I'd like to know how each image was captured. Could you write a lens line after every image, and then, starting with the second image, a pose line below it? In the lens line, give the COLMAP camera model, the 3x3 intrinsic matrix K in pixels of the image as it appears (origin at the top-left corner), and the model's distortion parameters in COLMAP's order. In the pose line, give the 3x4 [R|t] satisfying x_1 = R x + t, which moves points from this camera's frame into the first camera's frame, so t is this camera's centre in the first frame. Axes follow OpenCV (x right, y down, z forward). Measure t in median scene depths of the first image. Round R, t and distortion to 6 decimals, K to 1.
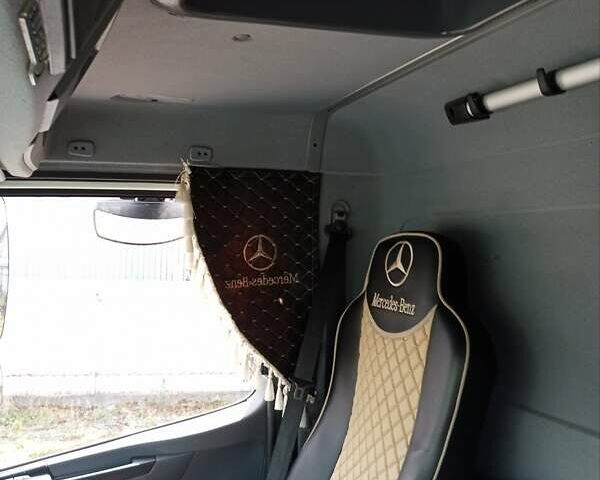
lens RADIAL K [[664.4, 0, 300.0], [0, 664.4, 240.0], [0, 0, 1]] dist [0.061695, 0.013647]
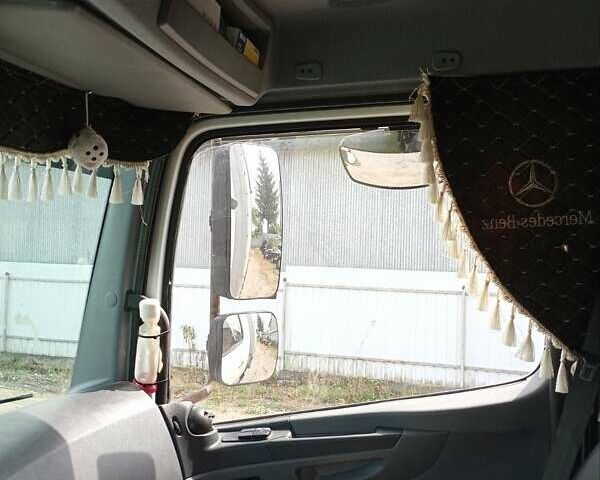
lens RADIAL K [[664.4, 0, 300.0], [0, 664.4, 240.0], [0, 0, 1]] dist [0.061695, 0.013647]
pose [[0.846678, -0.015978, -0.531865, 0.123902], [0.014944, 0.999869, -0.006247, 0.086680], [0.531895, -0.002659, 0.846806, 0.218605]]
